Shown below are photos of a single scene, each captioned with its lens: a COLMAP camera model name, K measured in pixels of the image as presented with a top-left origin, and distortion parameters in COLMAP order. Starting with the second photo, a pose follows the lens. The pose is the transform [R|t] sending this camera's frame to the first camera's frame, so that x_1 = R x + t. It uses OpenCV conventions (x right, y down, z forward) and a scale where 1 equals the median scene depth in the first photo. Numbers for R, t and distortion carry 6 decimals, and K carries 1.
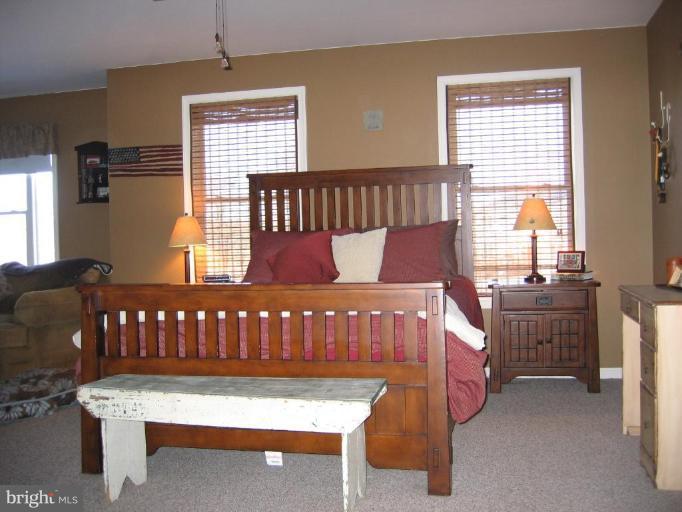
lens RADIAL K [[701.3, 0, 340.7], [0, 701.3, 253.0], [0, 0, 1]] dist [-0.100842, 0.000000]
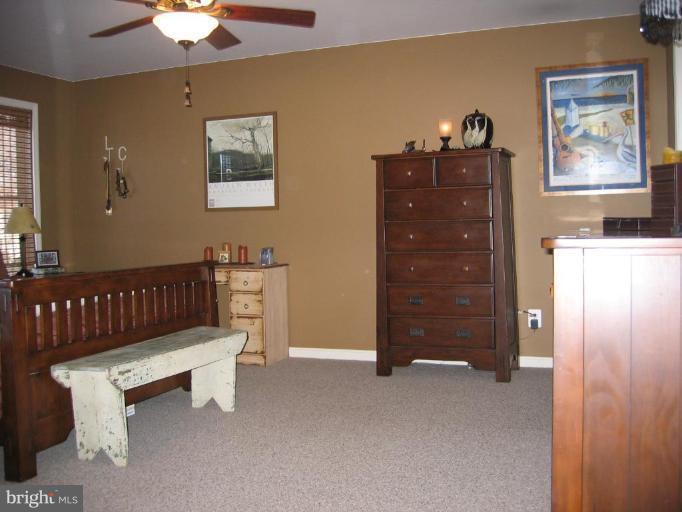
lens RADIAL K [[701.3, 0, 340.8], [0, 701.3, 256.5], [0, 0, 1]] dist [-0.100842, 0.000000]
pose [[0.185984, -0.021083, 0.982326, -1.218386], [0.039387, 0.999126, 0.013987, 0.018217], [-0.981763, 0.036090, 0.186652, 0.385701]]
